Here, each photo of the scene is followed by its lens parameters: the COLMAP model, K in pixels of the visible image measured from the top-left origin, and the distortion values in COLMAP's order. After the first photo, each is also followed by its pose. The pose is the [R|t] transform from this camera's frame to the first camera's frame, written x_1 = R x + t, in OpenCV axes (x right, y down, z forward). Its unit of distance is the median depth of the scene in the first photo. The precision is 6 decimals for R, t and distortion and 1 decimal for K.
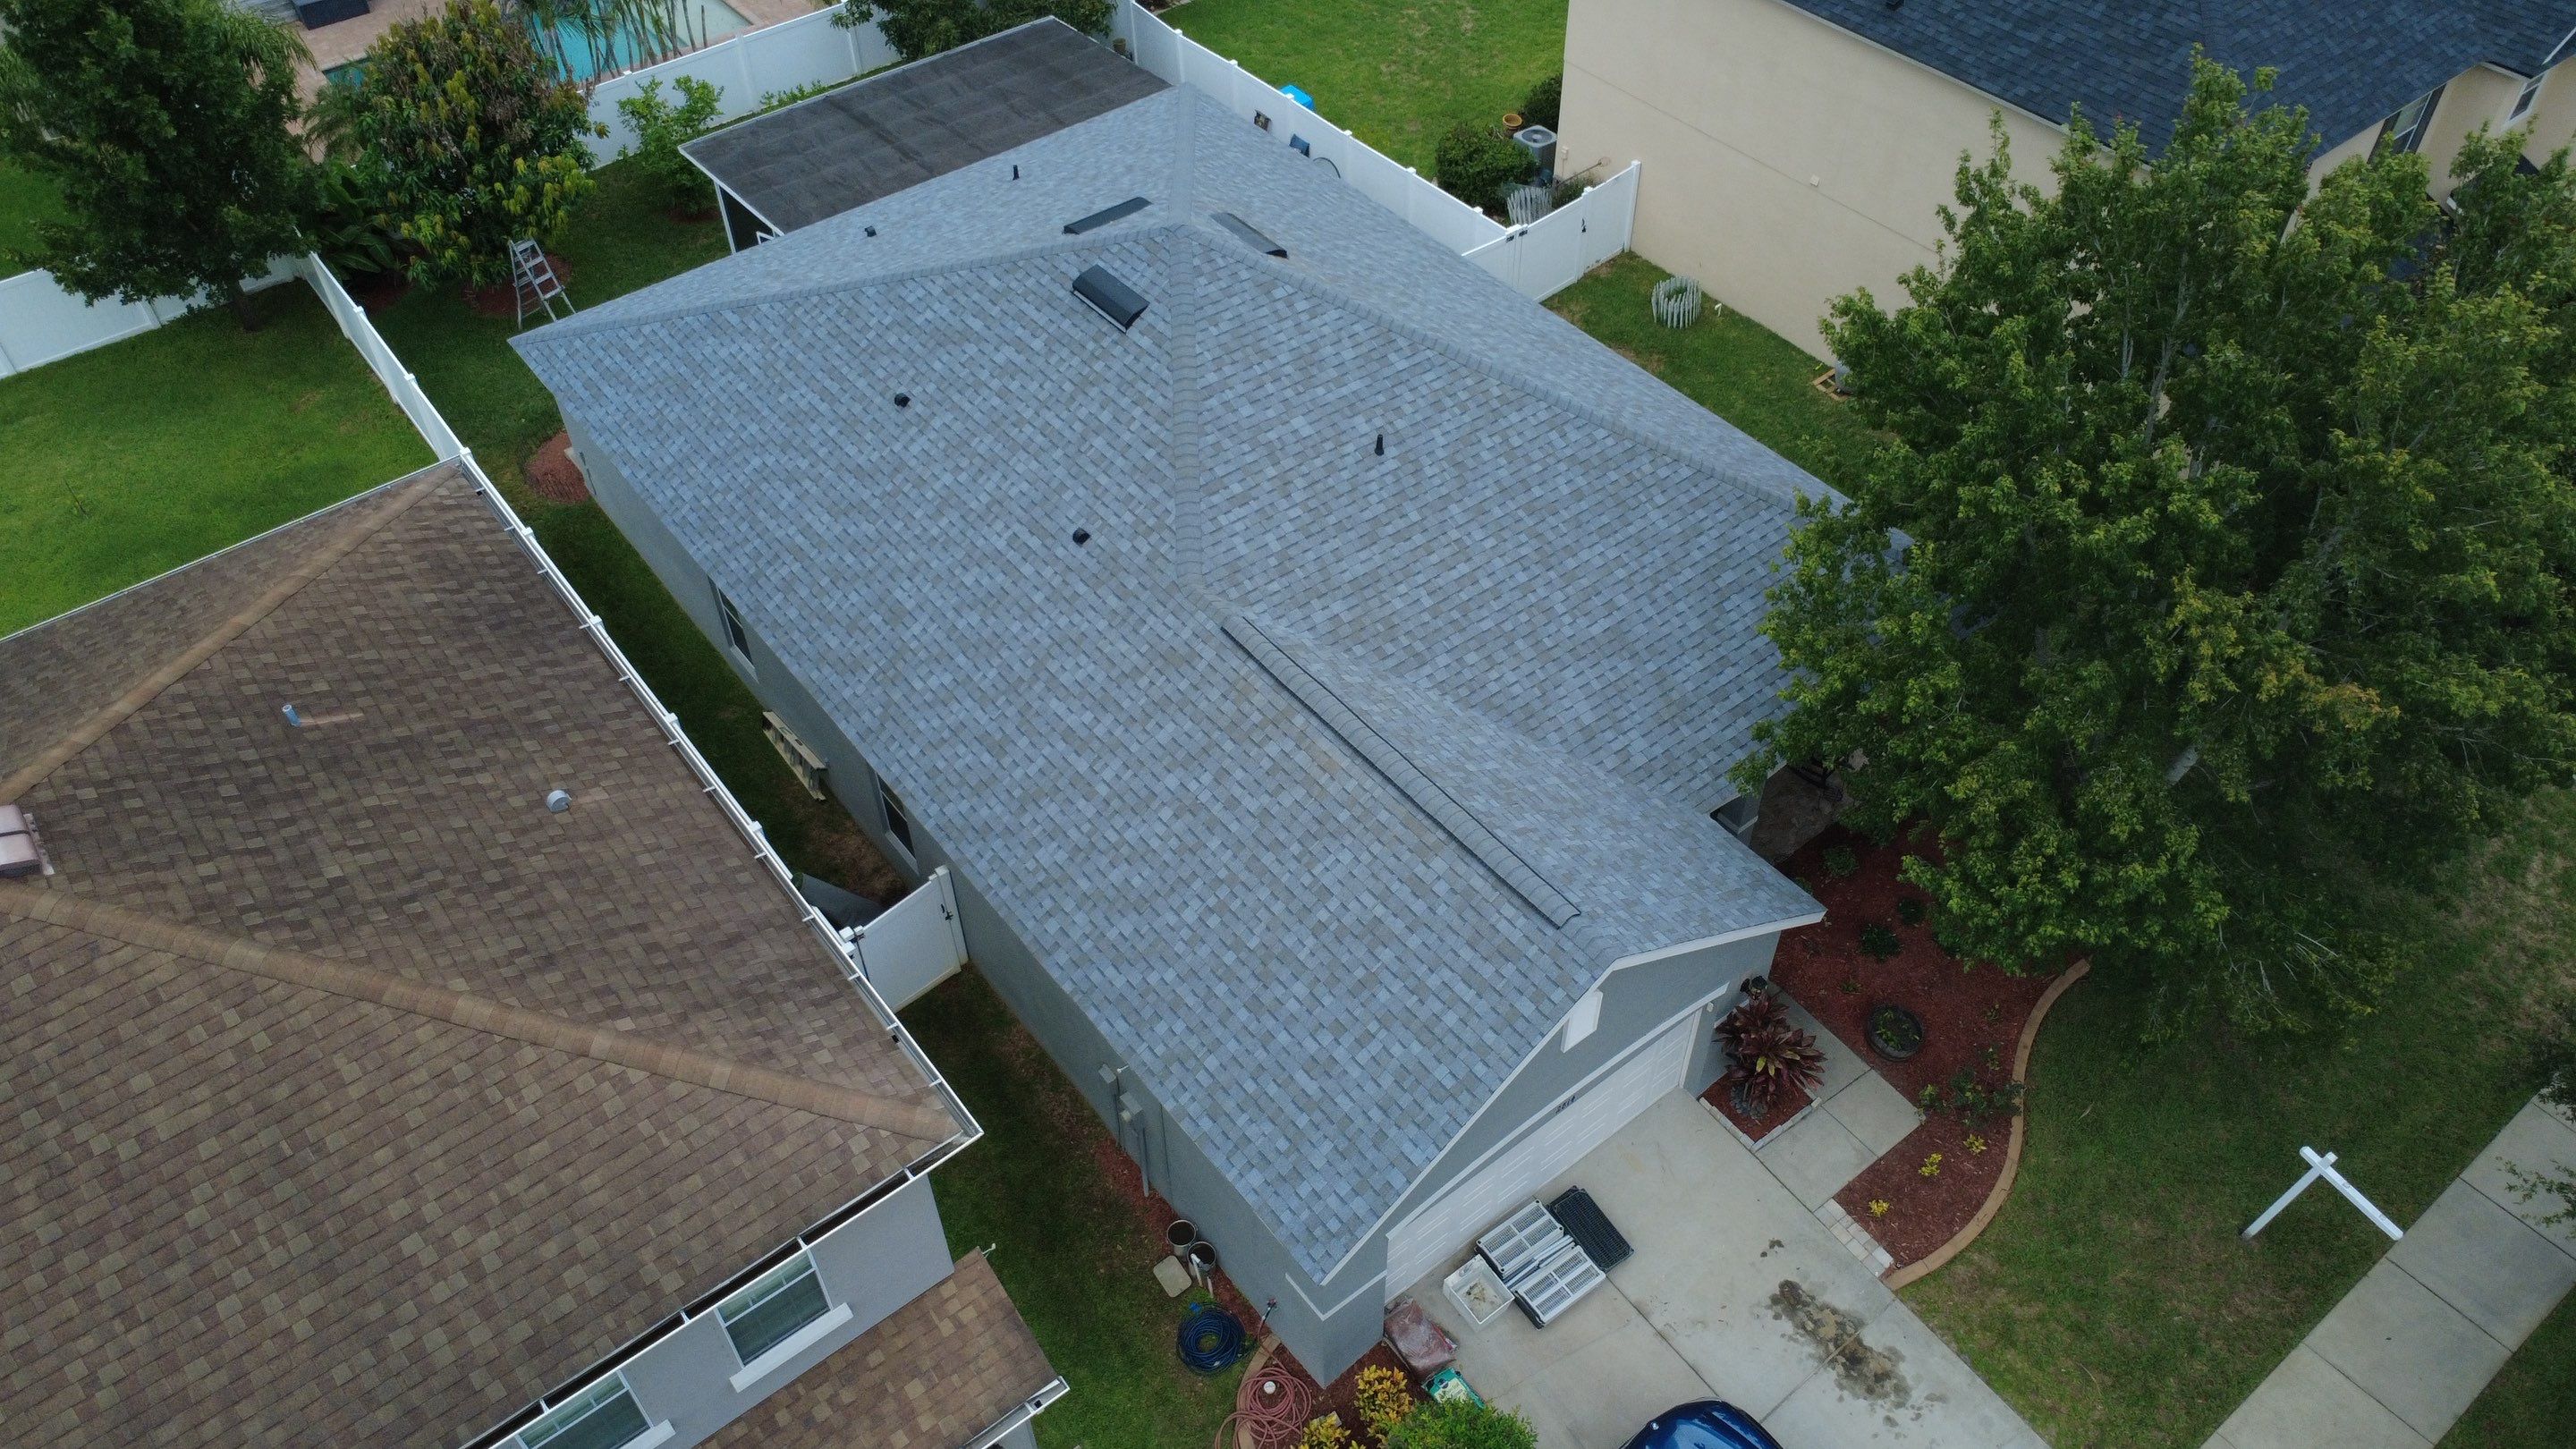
lens RADIAL K [[1872.1, 0, 1283.7], [0, 1872.1, 720.8], [0, 0, 1]] dist [-0.001059, 0.003951]
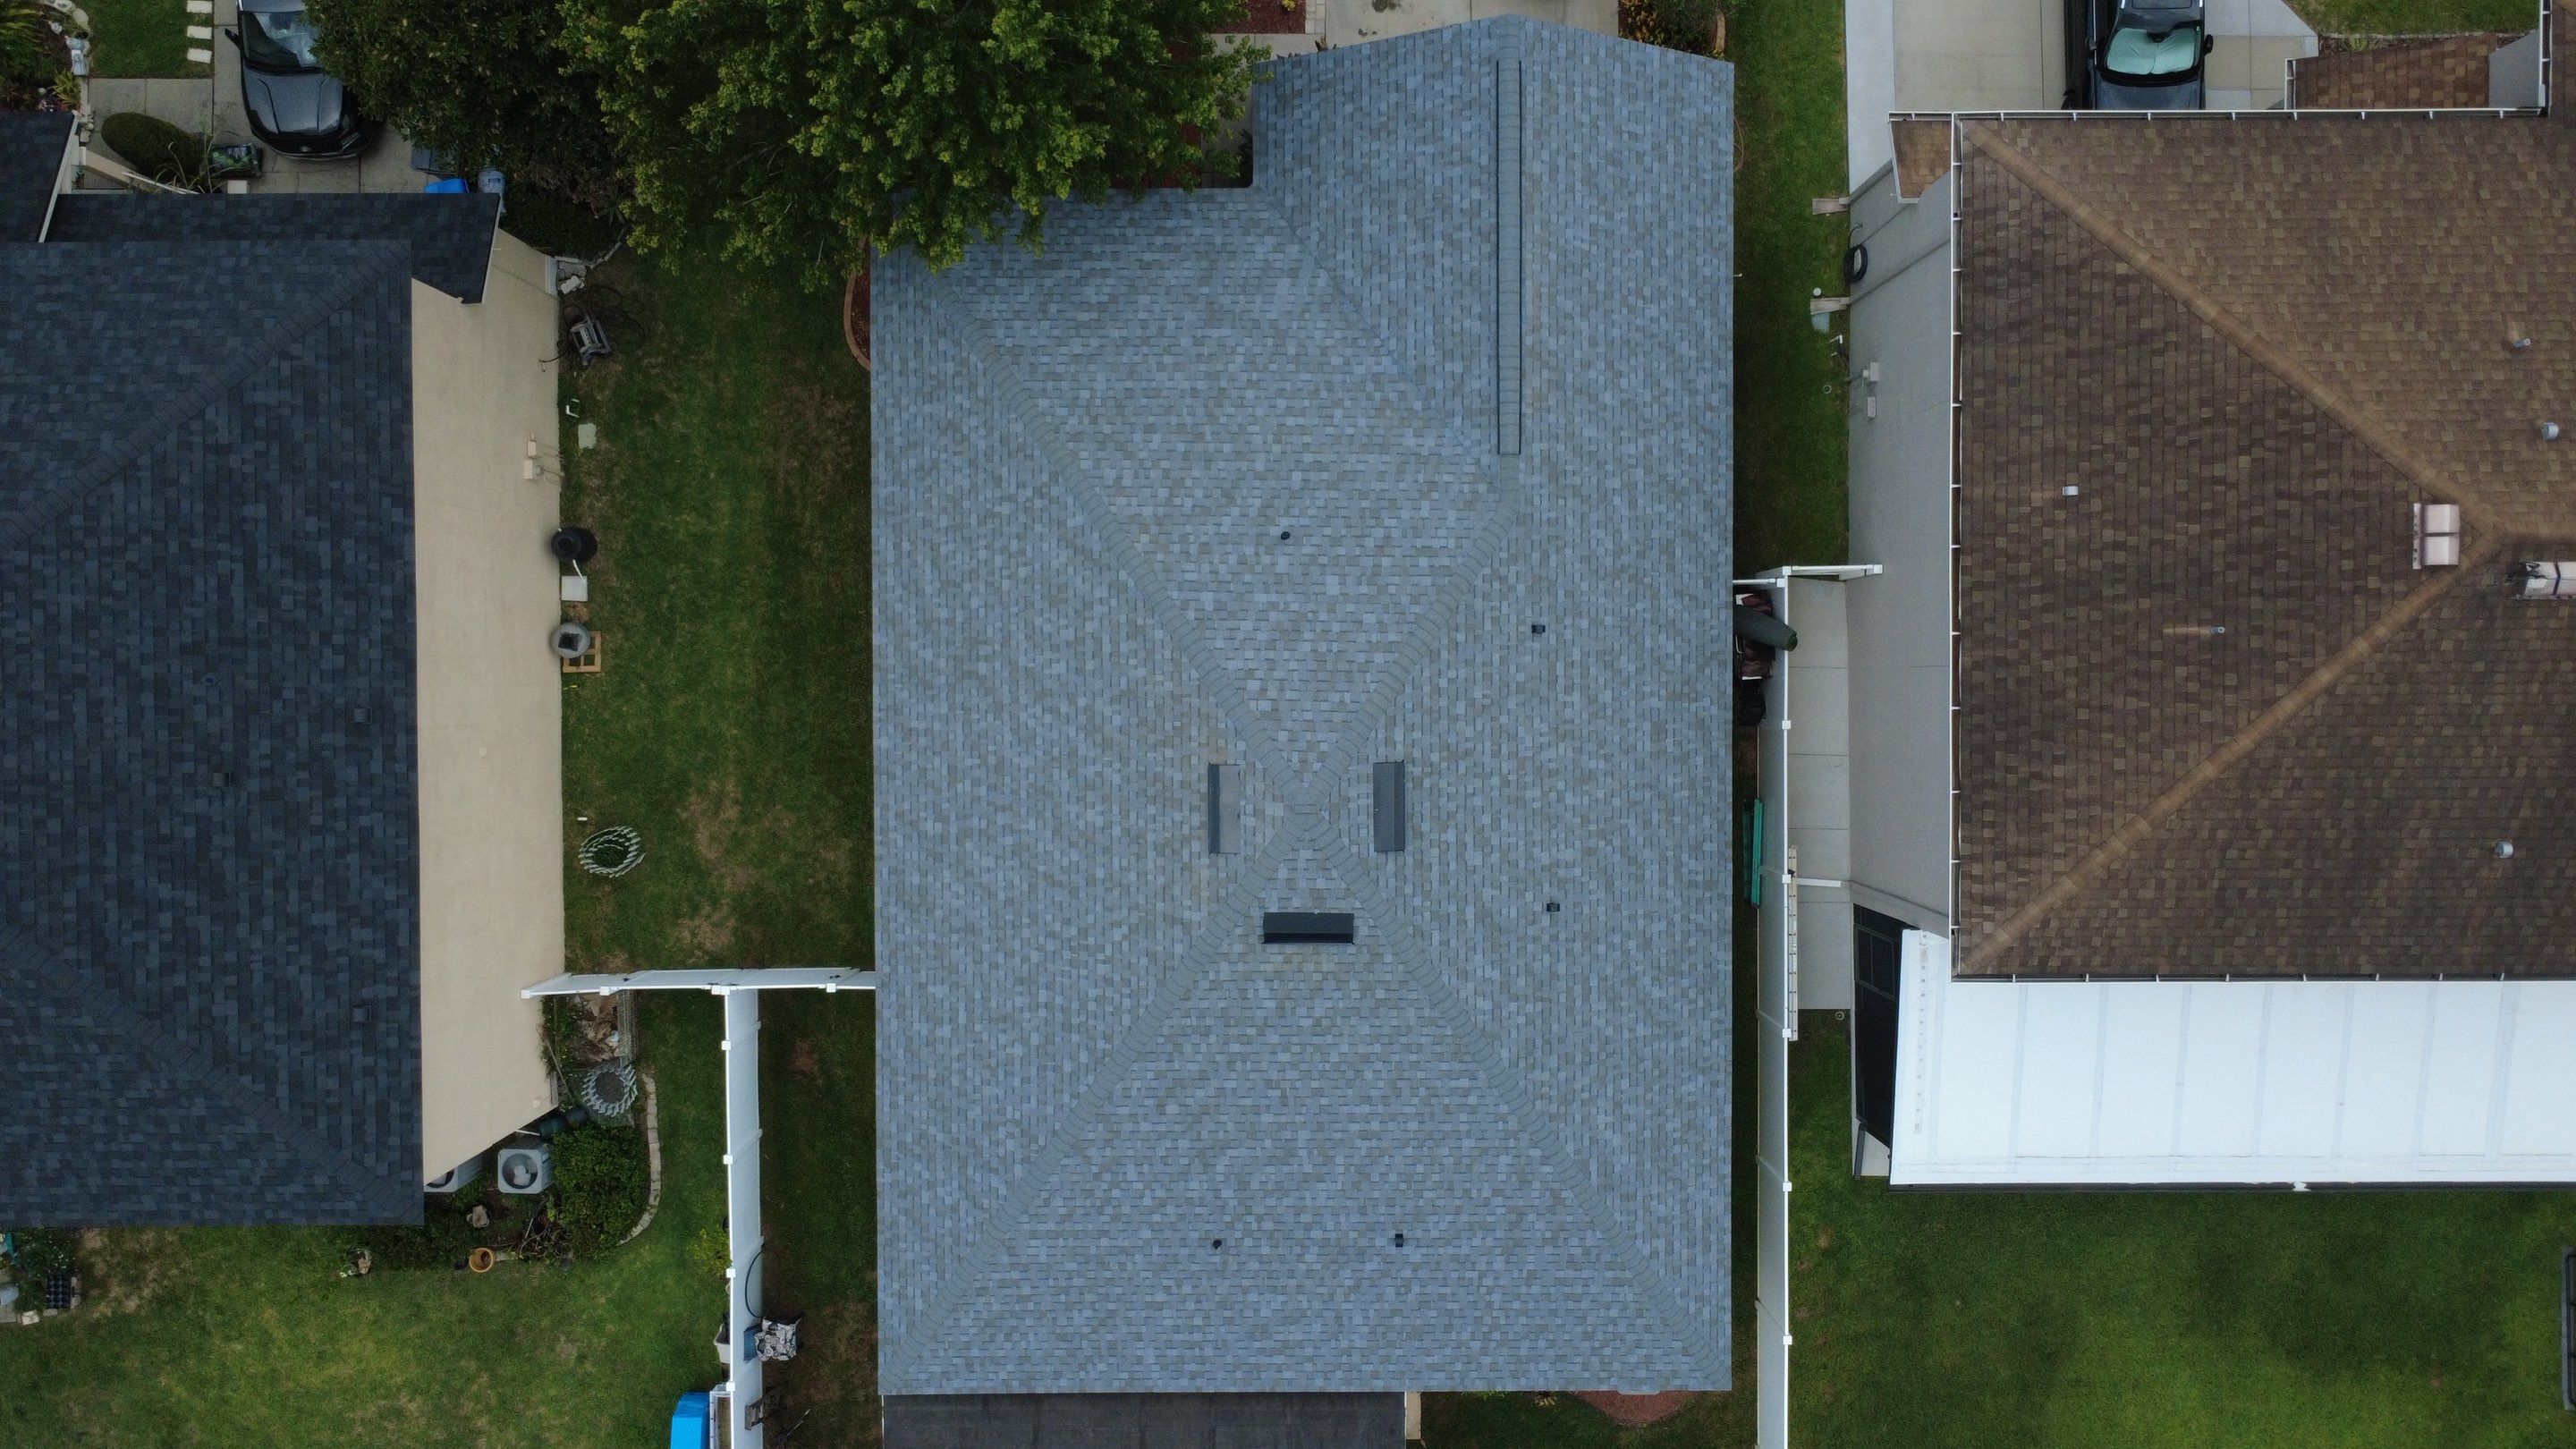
lens RADIAL K [[1872.1, 0, 1284.8], [0, 1872.1, 721.9], [0, 0, 1]] dist [-0.001059, 0.003951]
pose [[-0.791024, -0.611777, 0.003140, -0.022800], [0.446074, -0.573243, 0.687321, -1.070535], [-0.418688, 0.545088, 0.726347, 0.259547]]
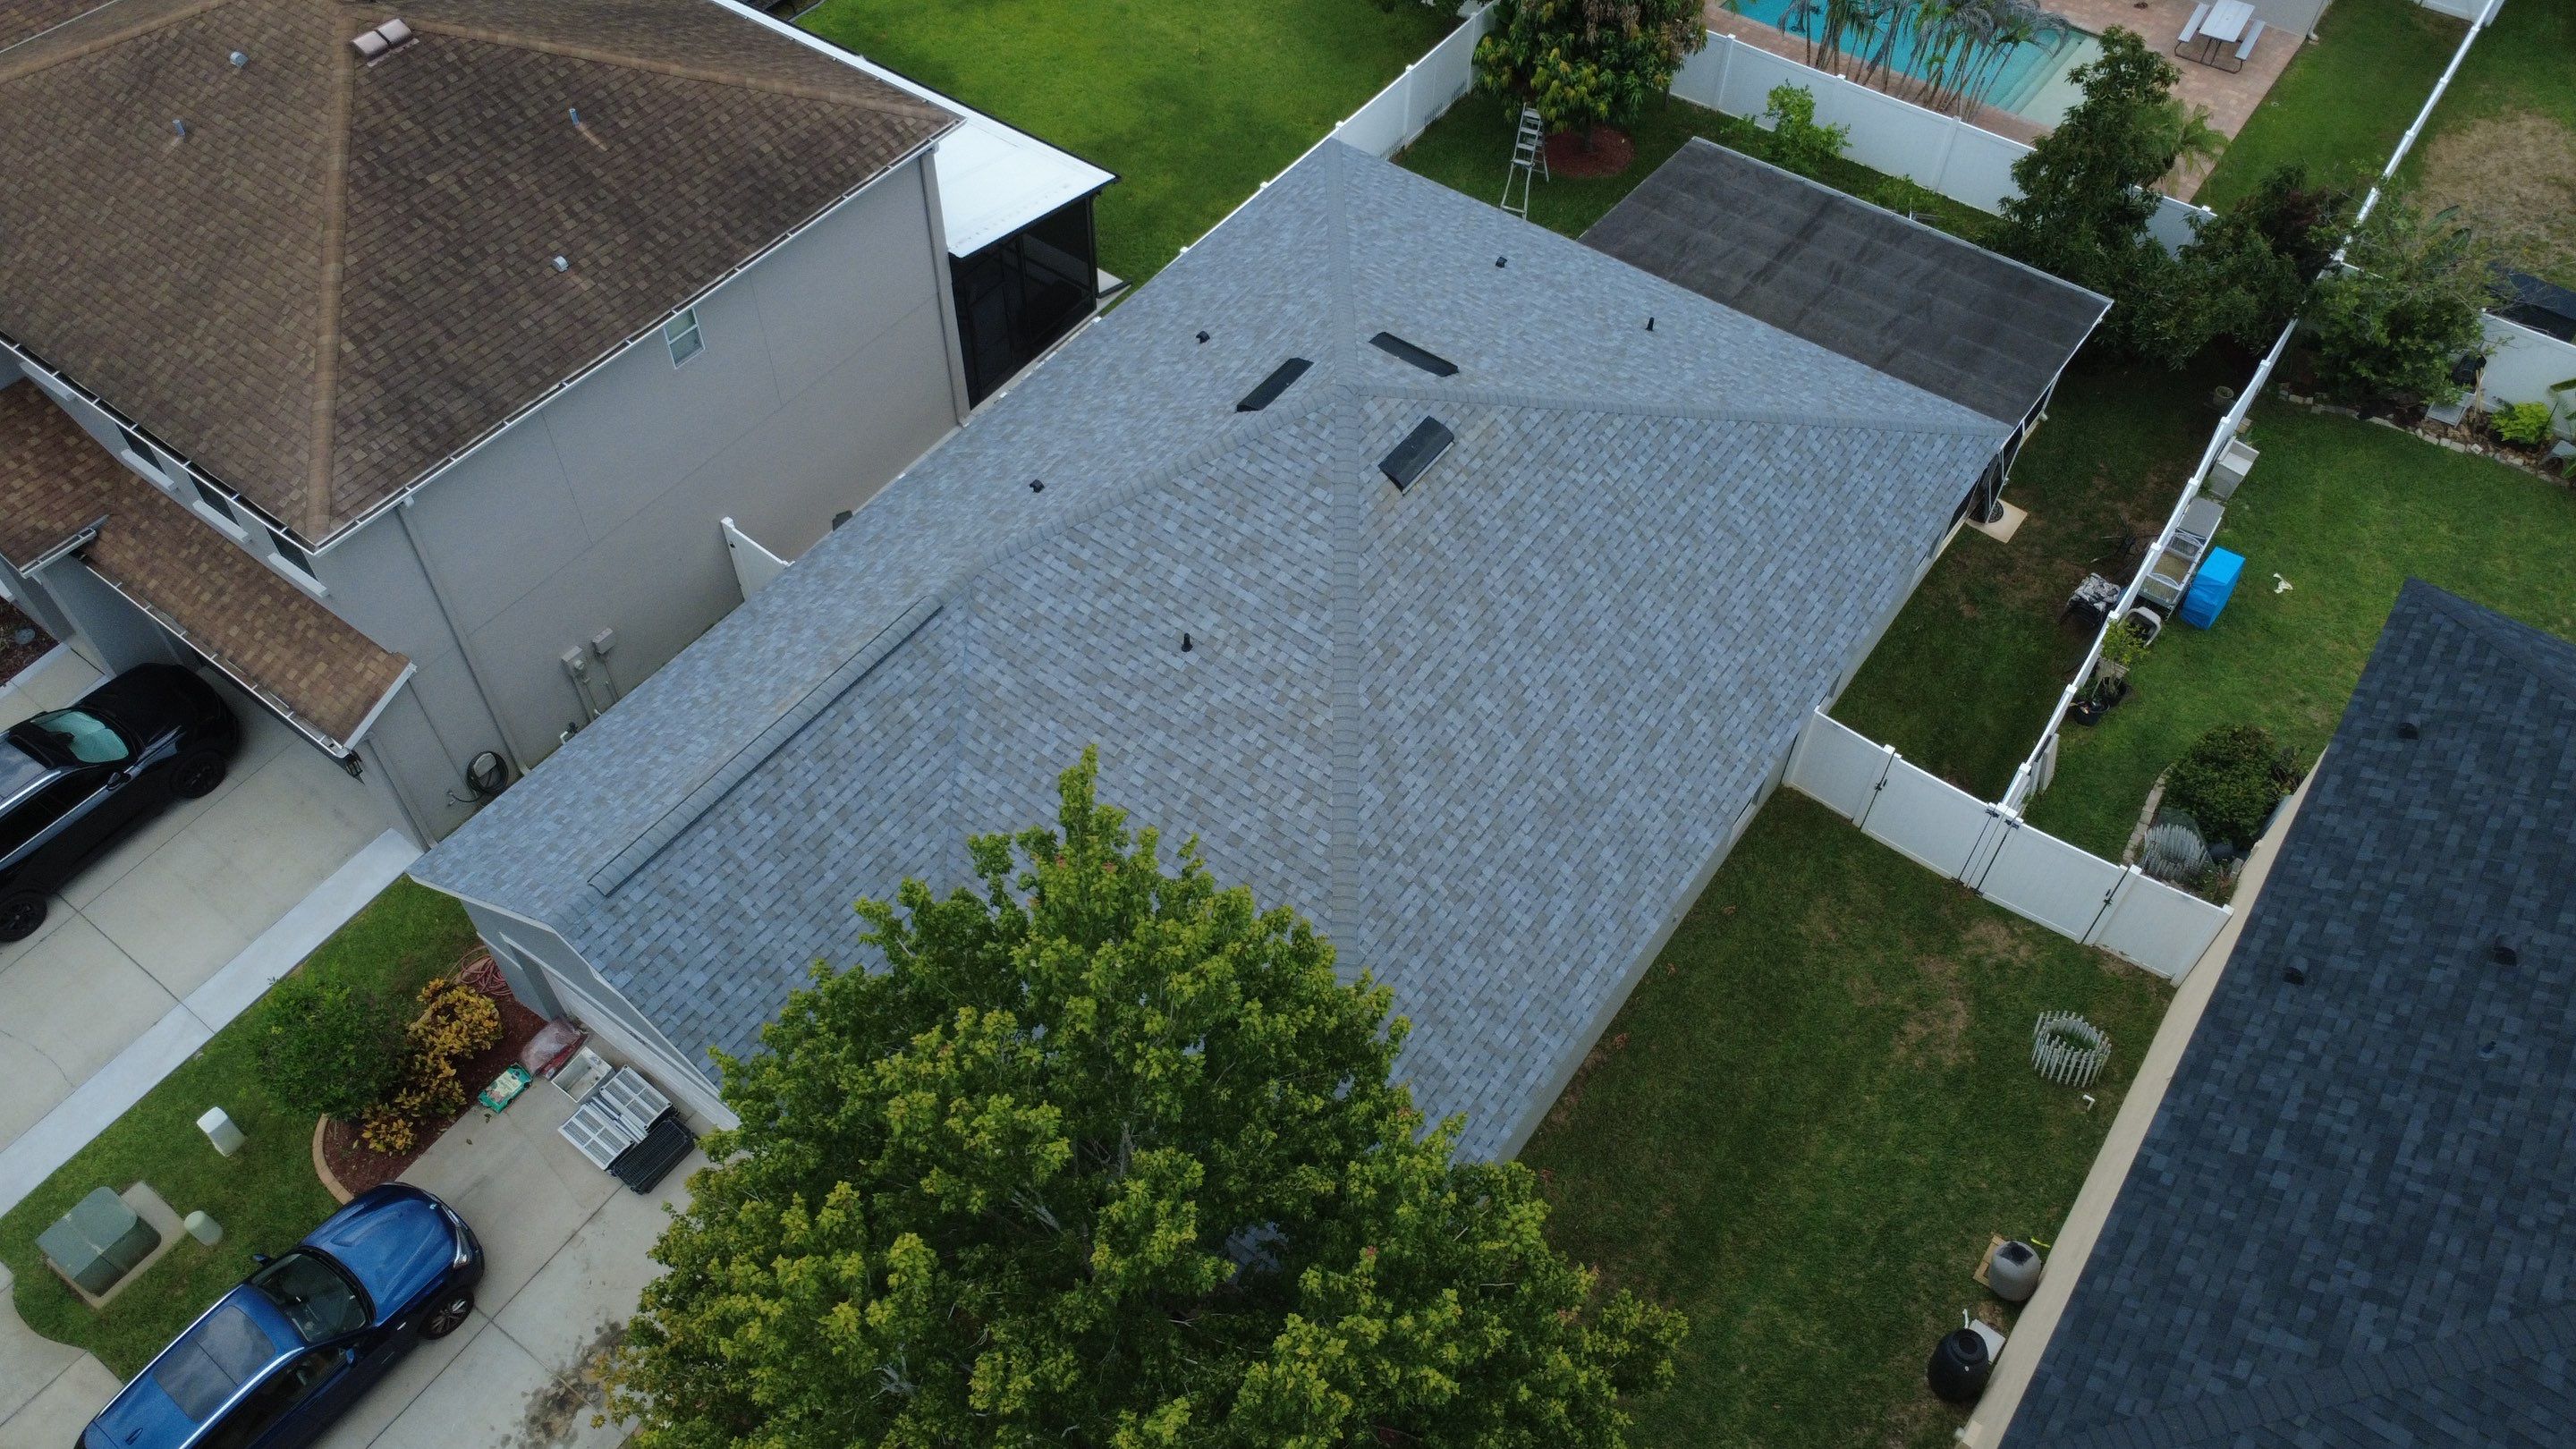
lens RADIAL K [[1872.1, 0, 1283.5], [0, 1872.1, 722.6], [0, 0, 1]] dist [-0.001059, 0.003951]
pose [[0.277778, 0.756301, -0.592325, 0.744873], [-0.704209, 0.579696, 0.409928, -0.614171], [0.653398, 0.303252, 0.693621, 0.383767]]
